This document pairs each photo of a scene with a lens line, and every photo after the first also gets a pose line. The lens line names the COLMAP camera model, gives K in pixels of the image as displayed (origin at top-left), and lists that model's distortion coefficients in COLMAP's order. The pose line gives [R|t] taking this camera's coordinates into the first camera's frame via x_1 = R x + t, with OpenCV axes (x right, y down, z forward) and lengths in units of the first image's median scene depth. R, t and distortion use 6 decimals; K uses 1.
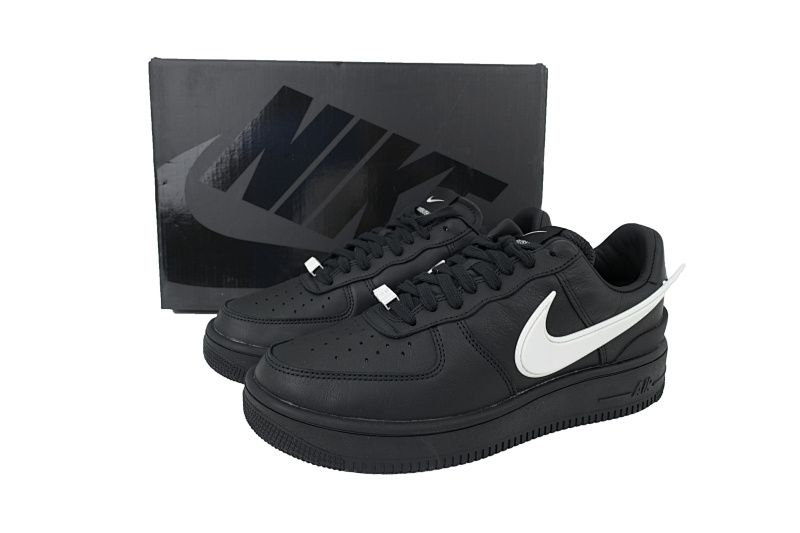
lens RADIAL K [[564.9, 0, 401.5], [0, 564.9, 265.4], [0, 0, 1]] dist [0.007659, -0.000418]
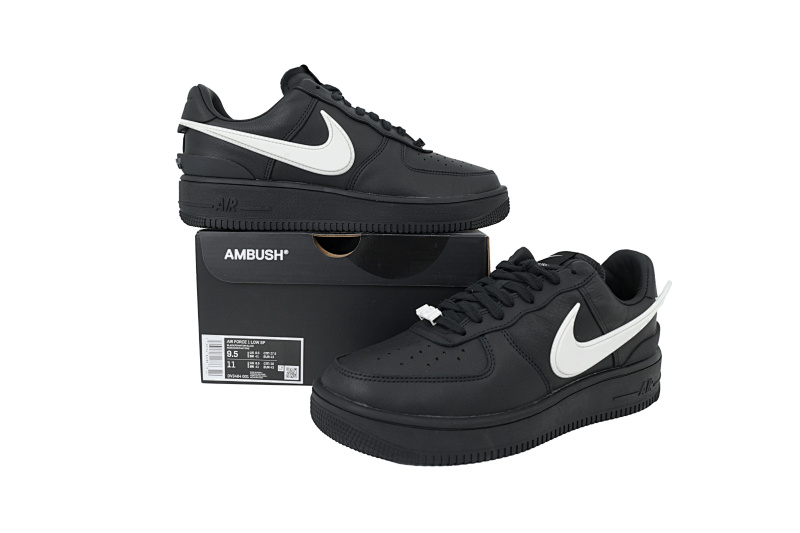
lens RADIAL K [[564.9, 0, 400.0], [0, 564.9, 268.1], [0, 0, 1]] dist [0.007659, -0.000418]
pose [[0.993733, -0.015544, 0.110697, -0.230171], [0.025150, 0.995985, -0.085919, 0.064503], [-0.108917, 0.088164, 0.990133, -0.137986]]
